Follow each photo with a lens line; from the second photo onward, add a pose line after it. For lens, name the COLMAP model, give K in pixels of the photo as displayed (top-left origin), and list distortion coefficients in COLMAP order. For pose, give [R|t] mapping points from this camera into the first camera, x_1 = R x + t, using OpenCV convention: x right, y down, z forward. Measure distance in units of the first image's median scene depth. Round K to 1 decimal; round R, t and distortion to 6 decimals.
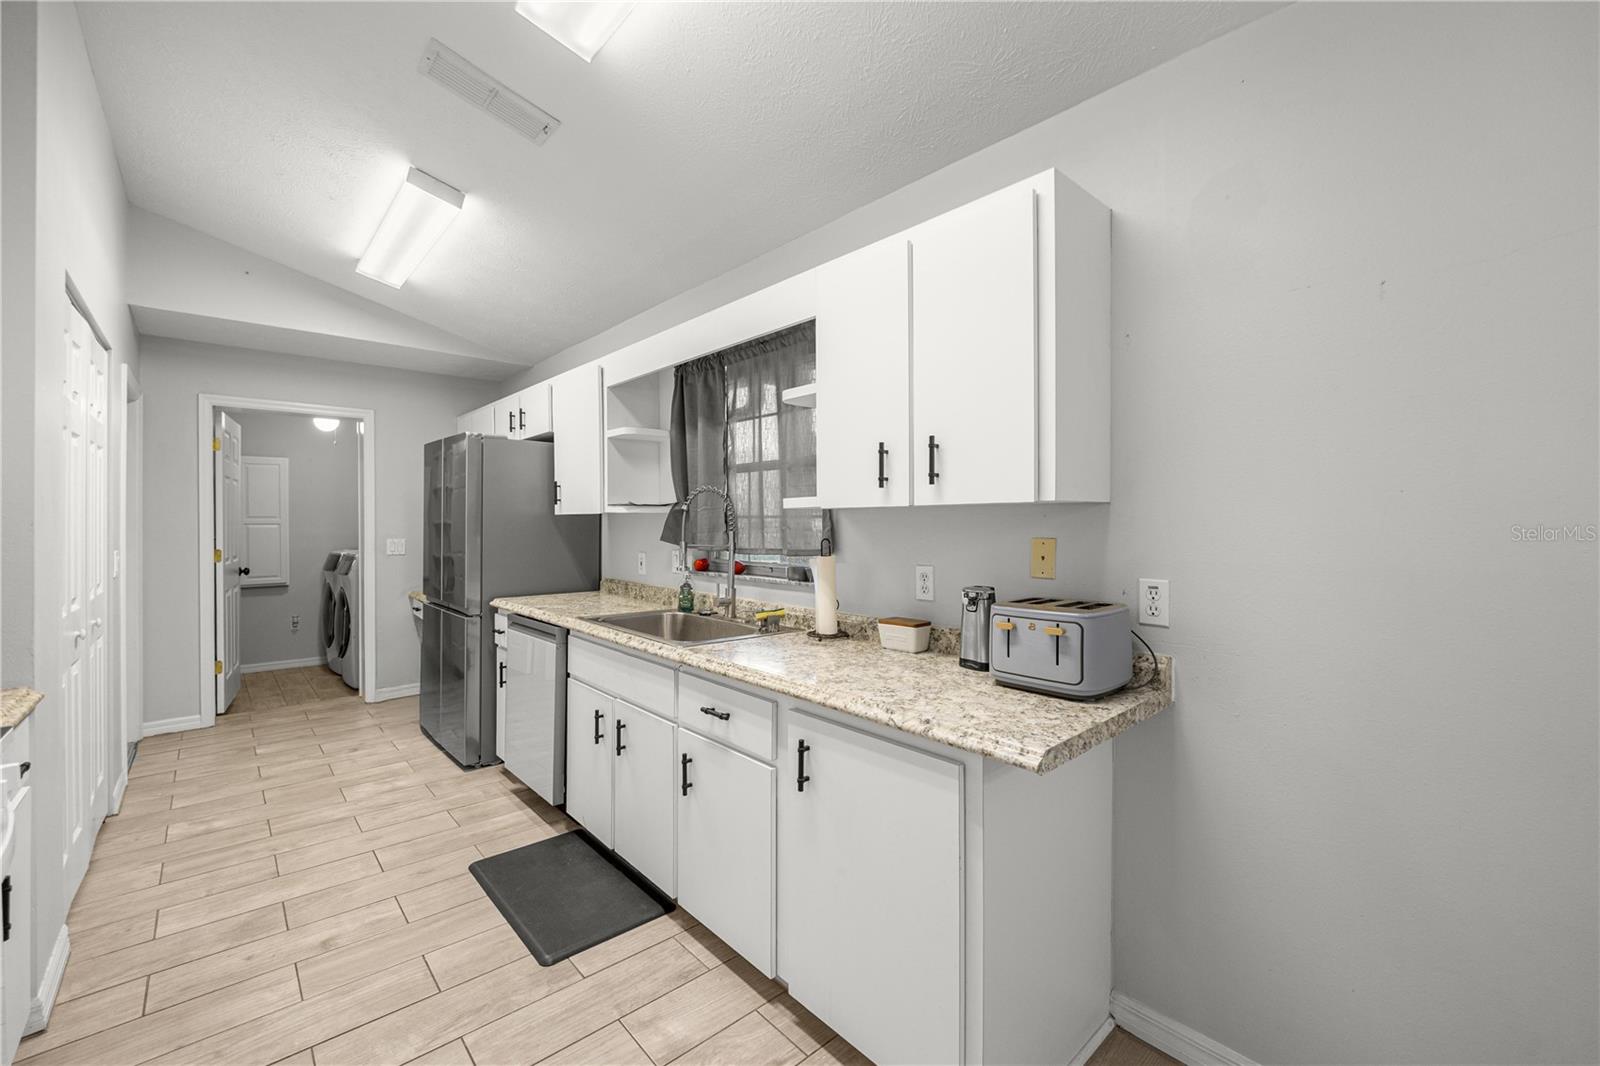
lens RADIAL K [[656.9, 0, 798.2], [0, 656.9, 522.9], [0, 0, 1]] dist [-0.004668, -0.000221]
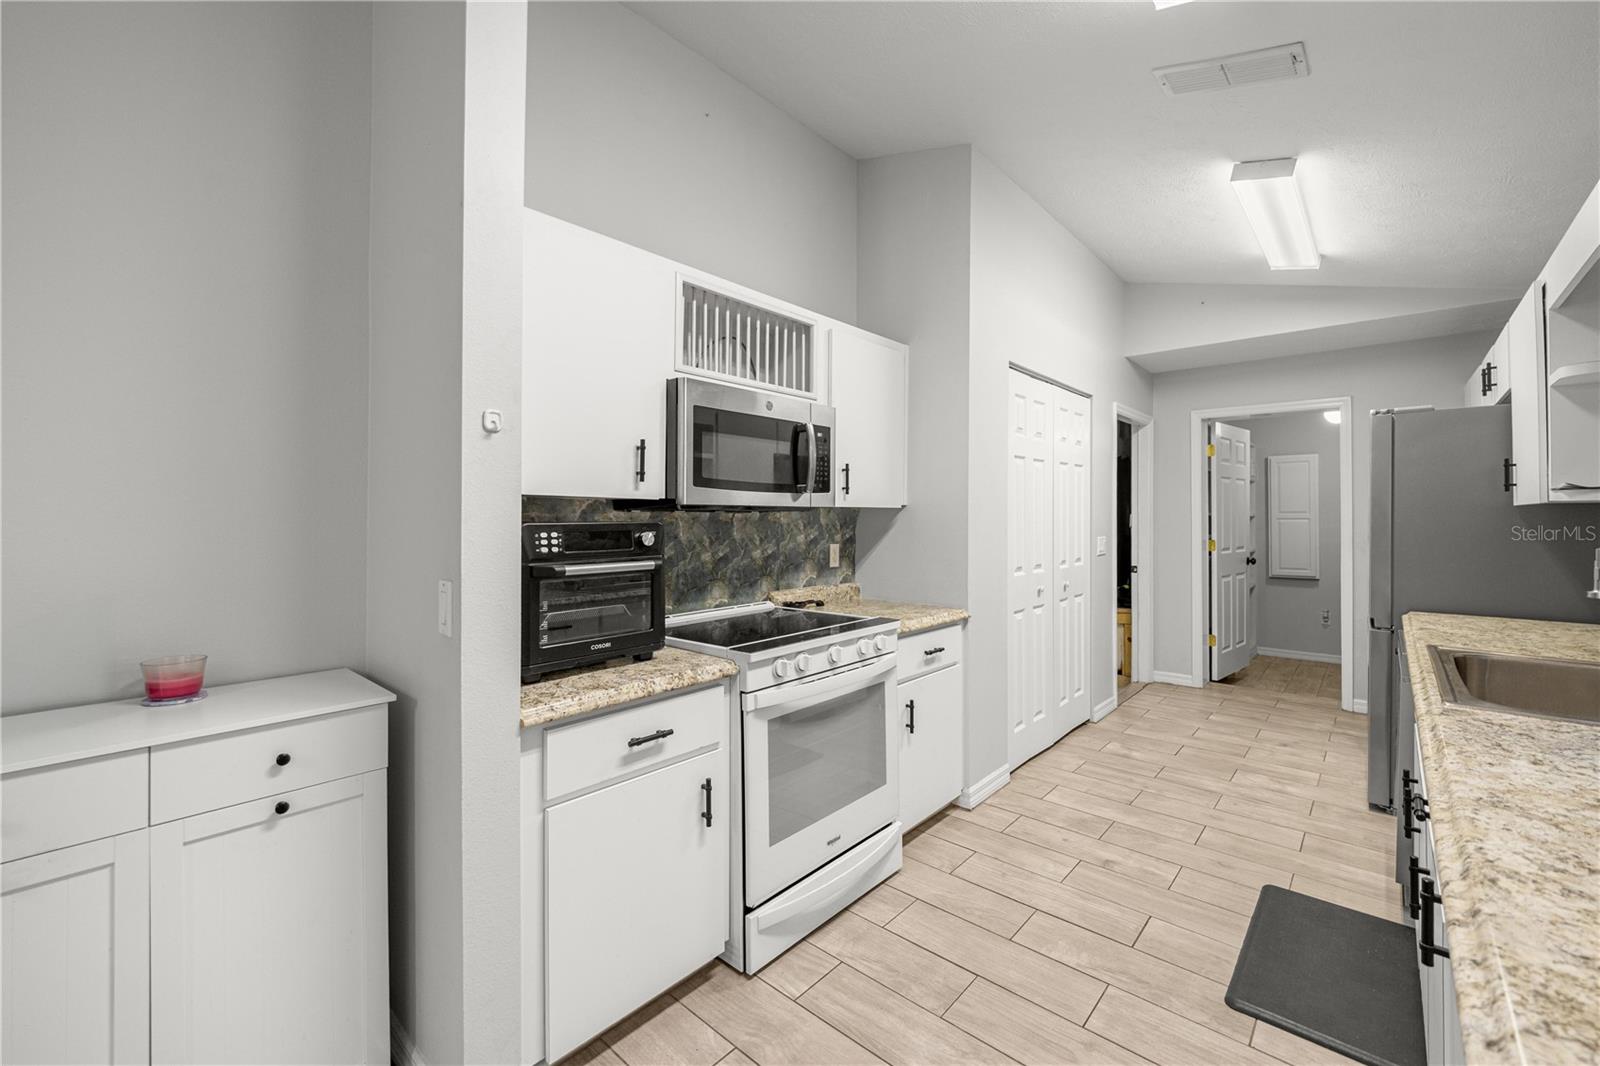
lens RADIAL K [[656.9, 0, 804.3], [0, 656.9, 508.0], [0, 0, 1]] dist [-0.004668, -0.000221]
pose [[0.112330, -0.015114, -0.993556, 0.321879], [0.000858, 0.999885, -0.015113, 0.000446], [0.993671, 0.000846, 0.112330, 0.220119]]
